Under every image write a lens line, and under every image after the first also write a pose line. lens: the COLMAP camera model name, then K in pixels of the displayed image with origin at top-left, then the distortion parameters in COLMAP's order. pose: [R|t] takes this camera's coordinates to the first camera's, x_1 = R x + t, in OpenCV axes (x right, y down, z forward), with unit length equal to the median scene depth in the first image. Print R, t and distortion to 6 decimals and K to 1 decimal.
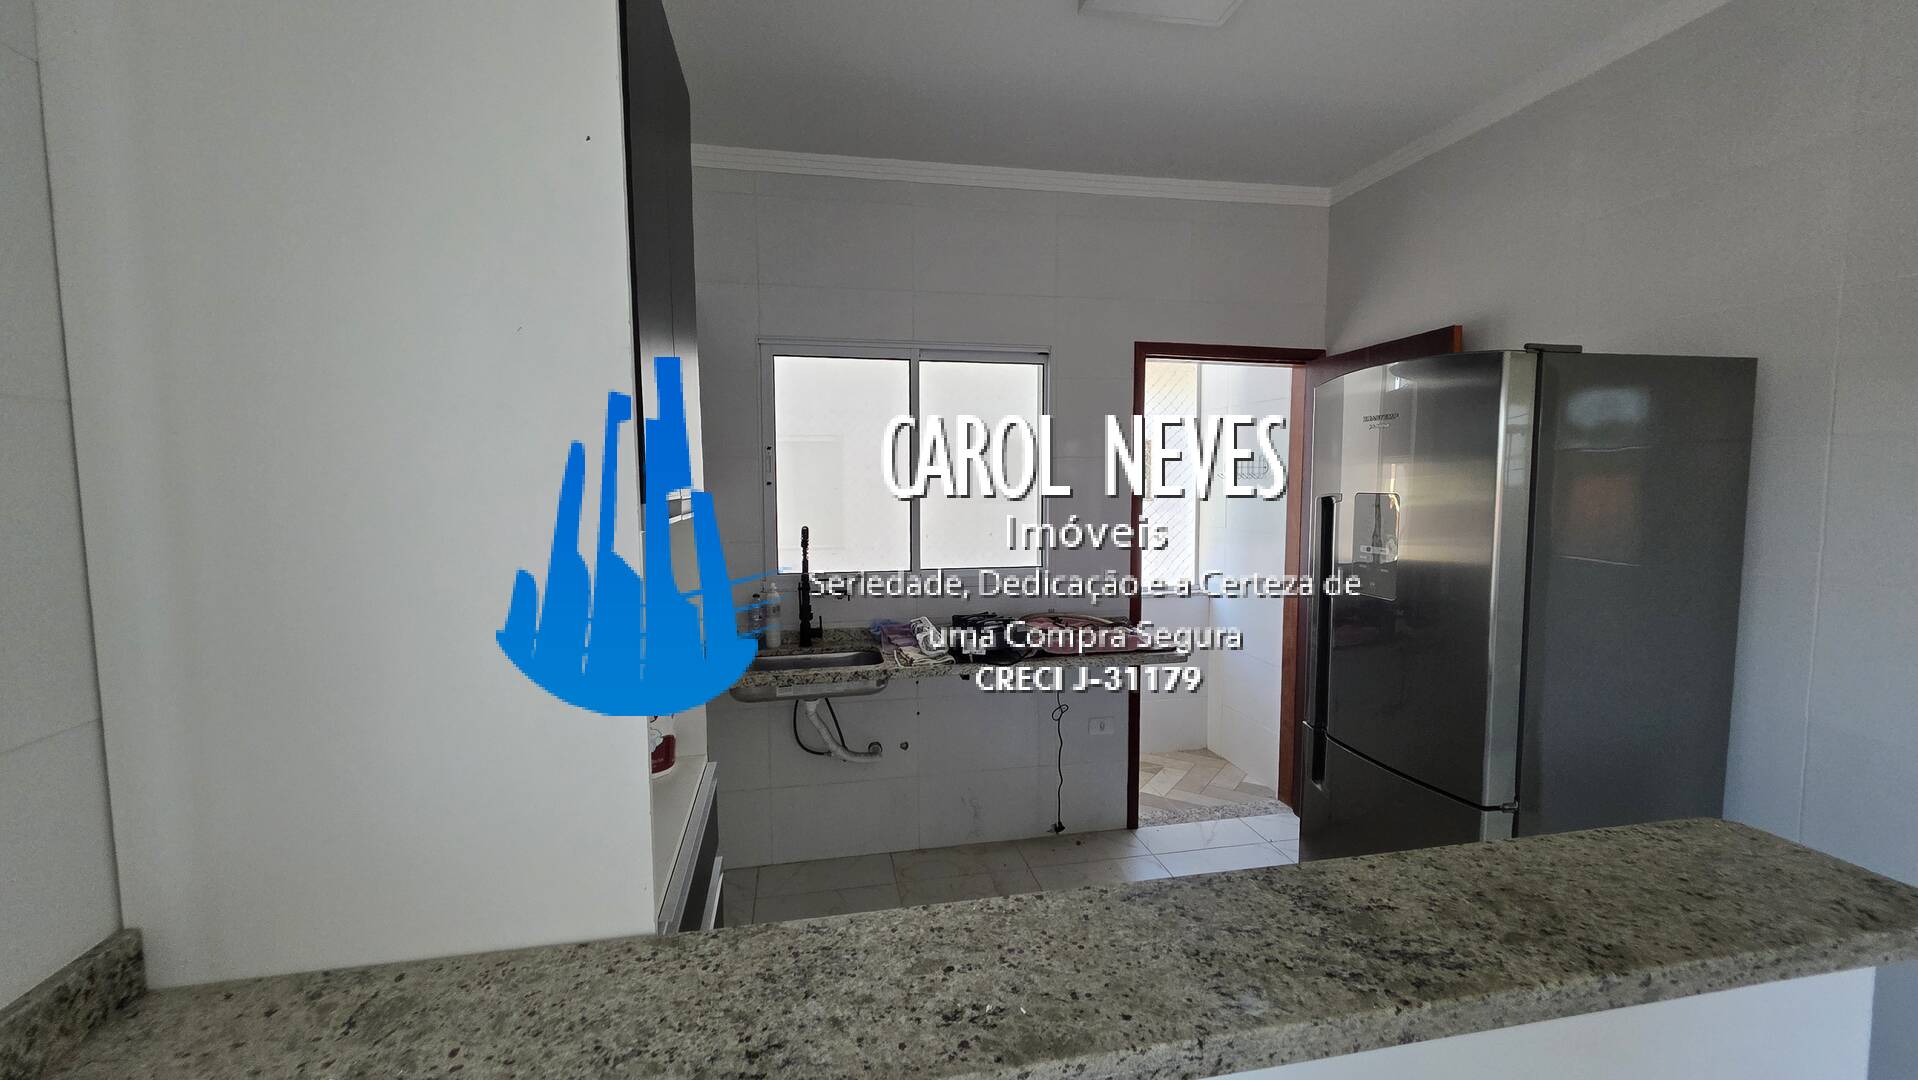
lens RADIAL K [[768.9, 0, 952.6], [0, 768.9, 539.4], [0, 0, 1]] dist [0.001423, -0.000131]
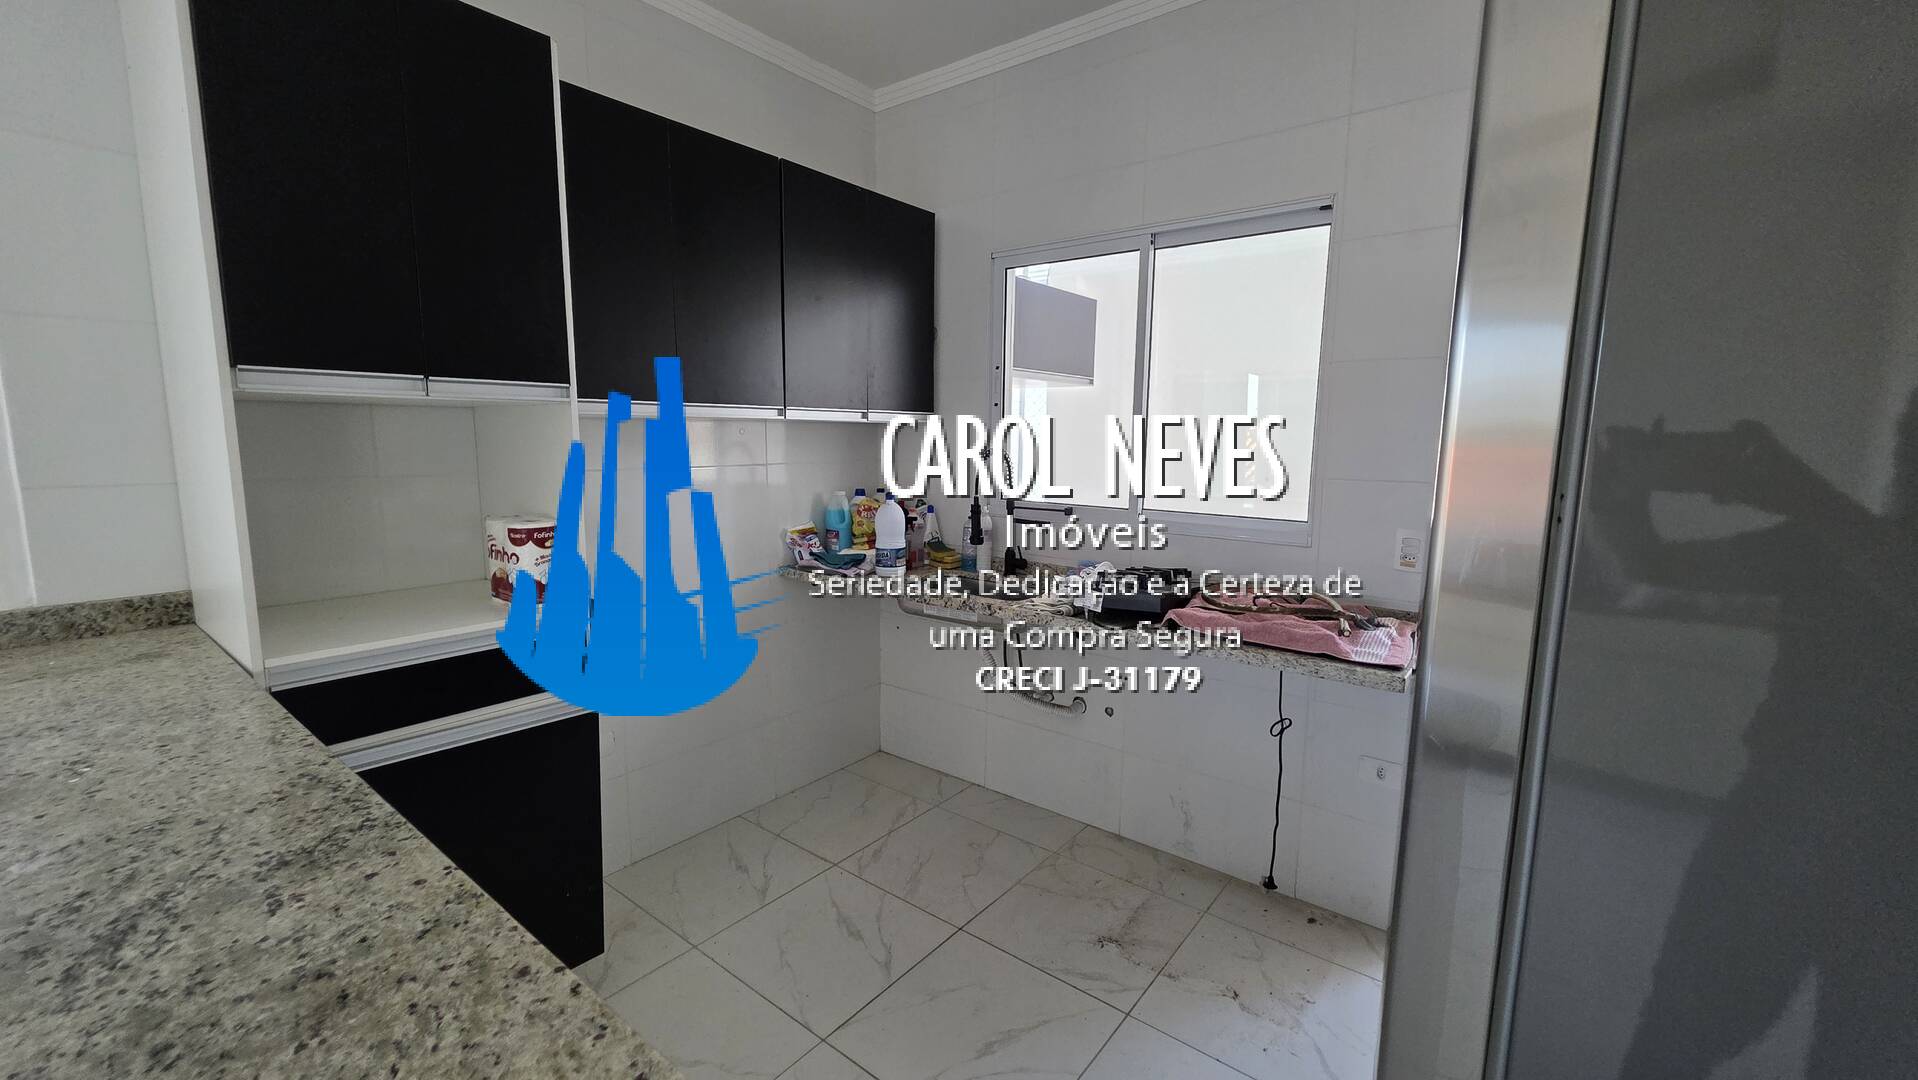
lens RADIAL K [[763.2, 0, 956.3], [0, 763.2, 536.5], [0, 0, 1]] dist [0.001380, -0.000503]
pose [[0.654013, 0.113994, -0.747845, 0.621751], [-0.073601, 0.993480, 0.087070, 0.016837], [0.752895, -0.001903, 0.658138, 0.434282]]
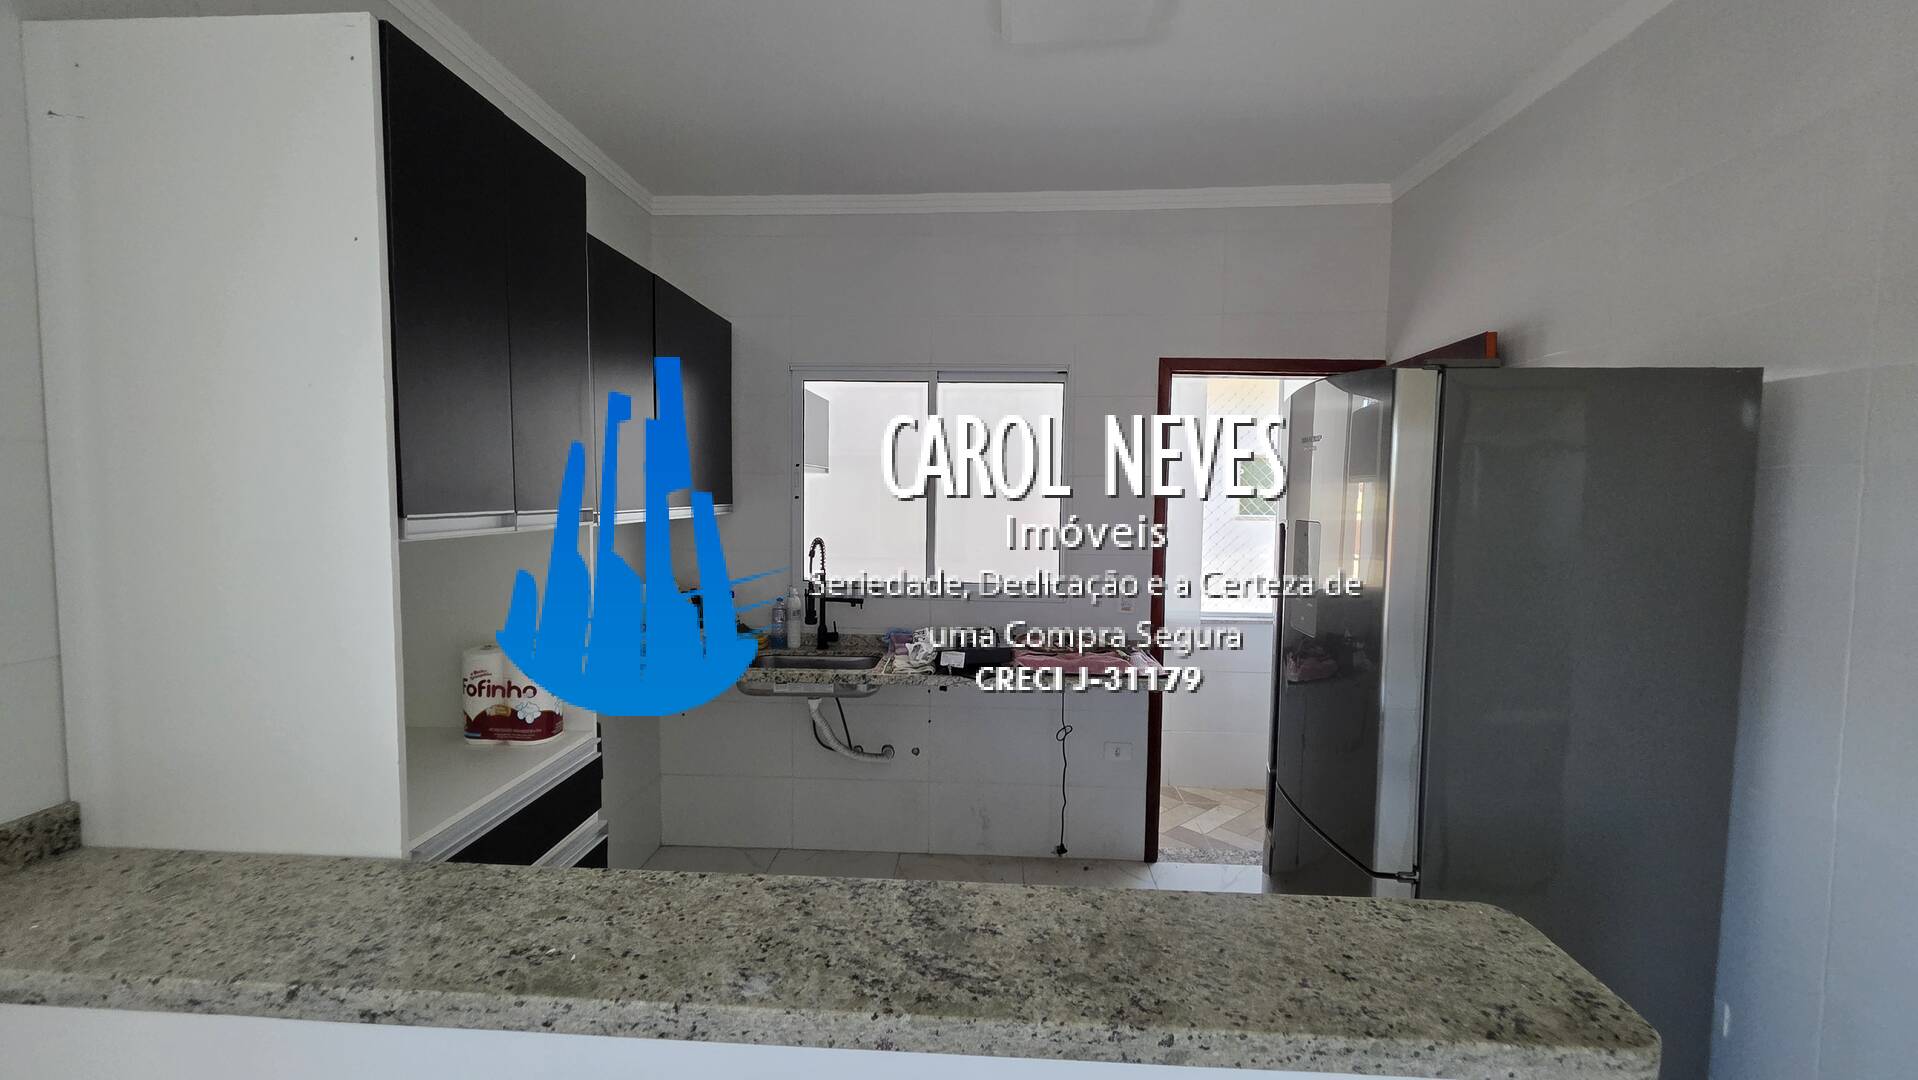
lens RADIAL K [[767.7, 0, 946.5], [0, 767.7, 536.5], [0, 0, 1]] dist [0.000995, -0.000309]
pose [[0.968031, 0.029254, -0.249119, 0.319700], [-0.034007, 0.999312, -0.014796, -0.011042], [0.248515, 0.022795, 0.968360, -0.002897]]
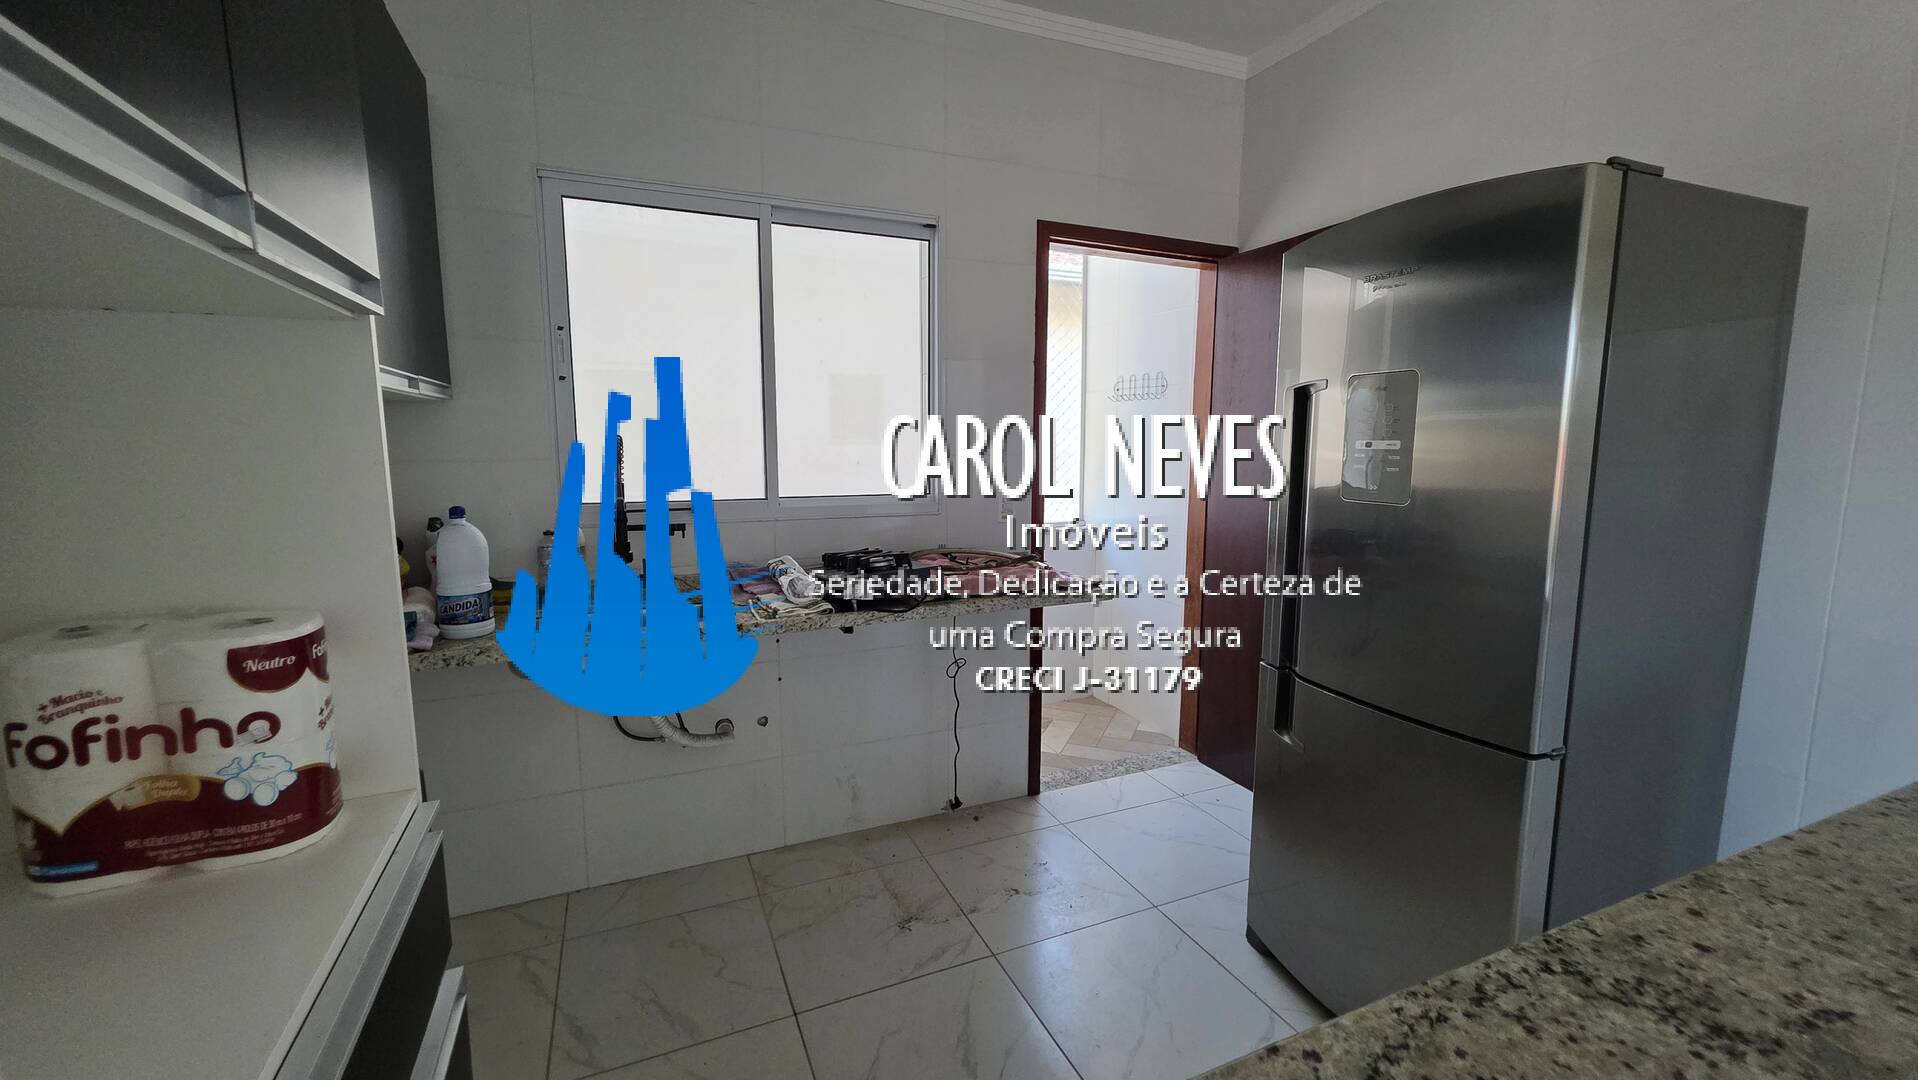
lens RADIAL K [[767.3, 0, 956.7], [0, 767.3, 537.3], [0, 0, 1]] dist [0.001893, -0.000228]
pose [[0.976951, -0.022133, 0.212315, -0.044153], [0.010936, 0.998494, 0.053769, 0.055553], [-0.213185, -0.050208, 0.975721, 0.276461]]
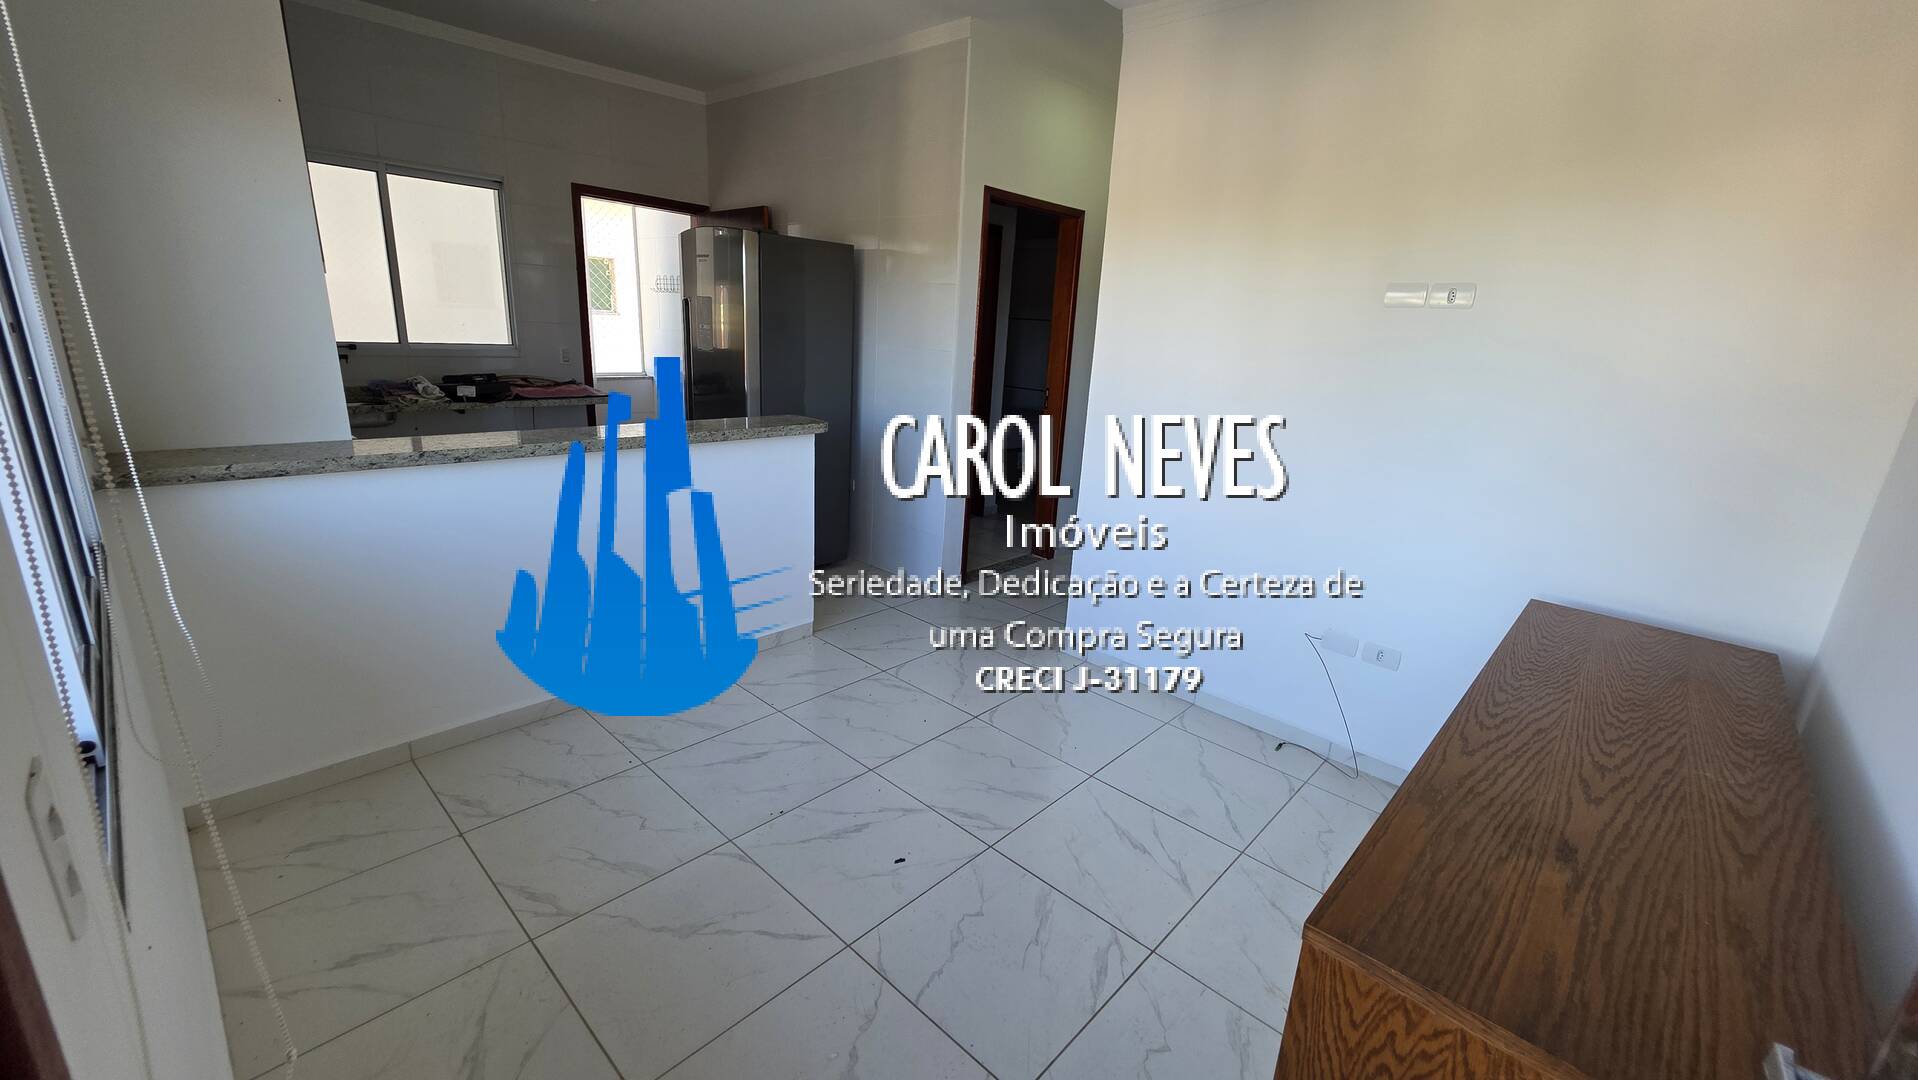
lens RADIAL K [[762.3, 0, 953.9], [0, 762.3, 537.5], [0, 0, 1]] dist [0.000404, -0.000586]
pose [[0.812357, -0.111252, 0.572451, -0.095703], [-0.015490, 0.977171, 0.211889, 0.104200], [-0.582955, -0.180997, 0.792088, -0.913006]]
